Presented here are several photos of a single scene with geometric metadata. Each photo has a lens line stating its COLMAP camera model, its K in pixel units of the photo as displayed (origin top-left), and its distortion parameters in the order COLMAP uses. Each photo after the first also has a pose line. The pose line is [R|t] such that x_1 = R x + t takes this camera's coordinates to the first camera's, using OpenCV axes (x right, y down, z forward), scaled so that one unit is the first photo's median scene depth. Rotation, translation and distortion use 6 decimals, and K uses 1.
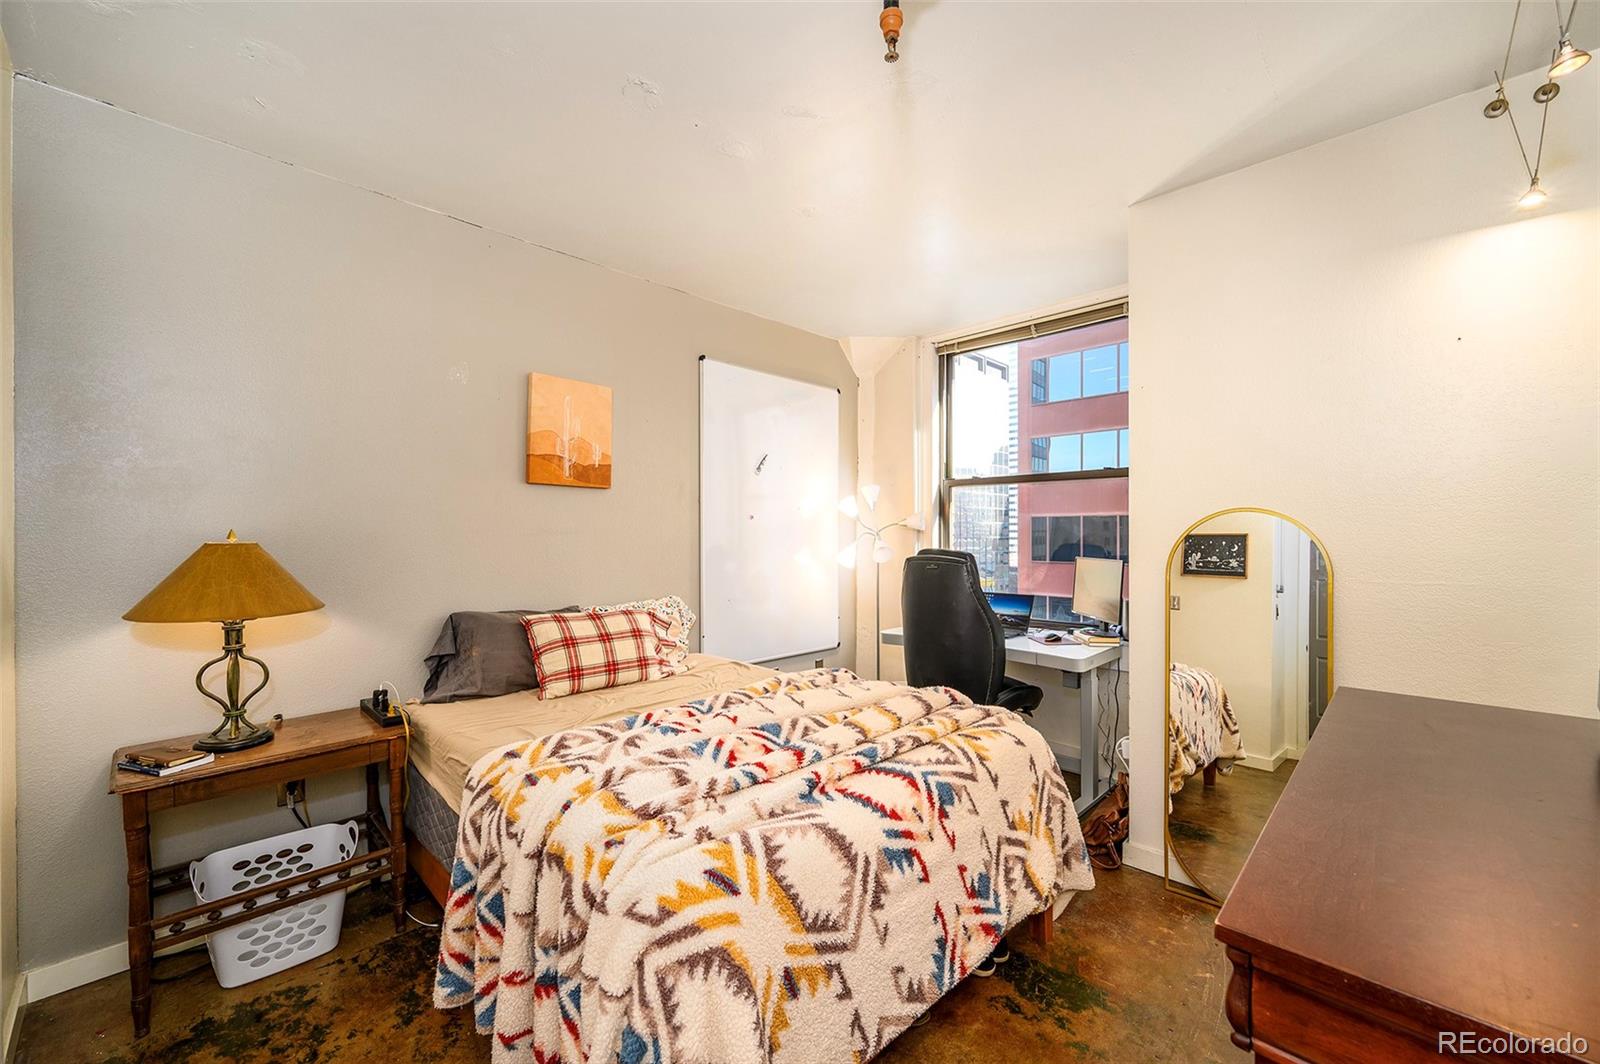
lens RADIAL K [[635.5, 0, 800.0], [0, 635.5, 532.0], [0, 0, 1]] dist [-0.000239, -0.000027]
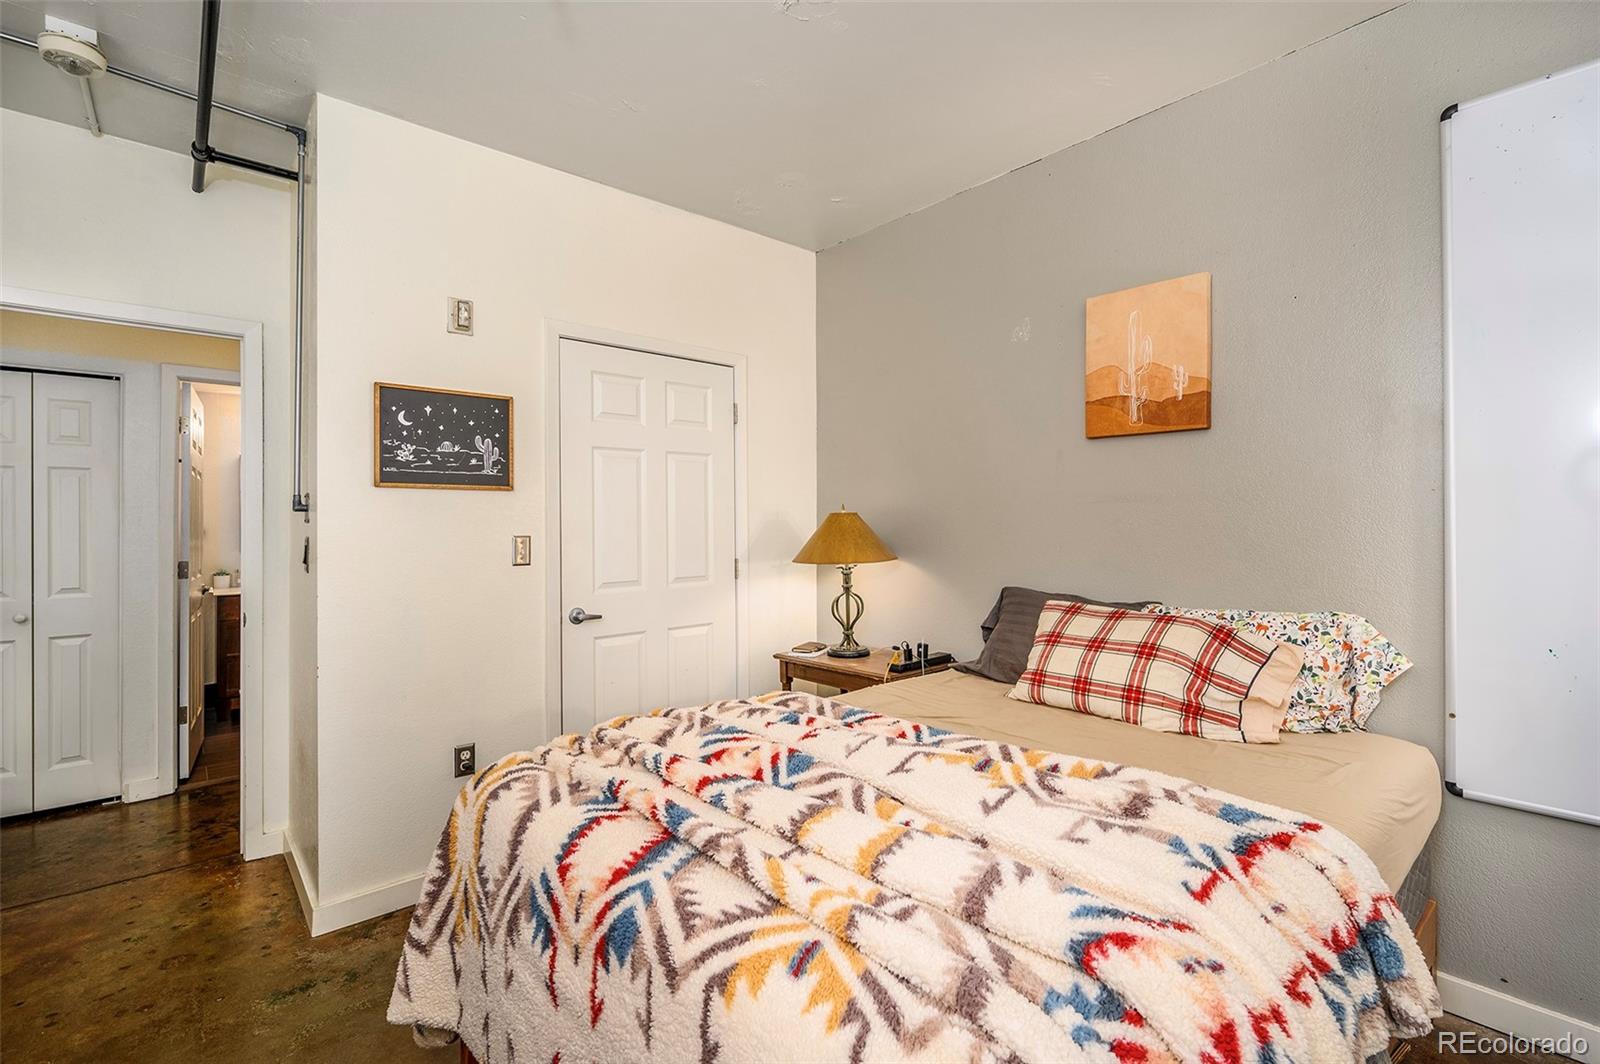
lens RADIAL K [[709.0, 0, 800.0], [0, 709.0, 532.0], [0, 0, 1]] dist [-0.024987, 0.000072]
pose [[-0.080338, 0.000062, -0.996768, 0.463090], [0.006430, 0.999979, -0.000456, 0.036194], [0.996747, -0.006445, -0.080337, 0.677944]]
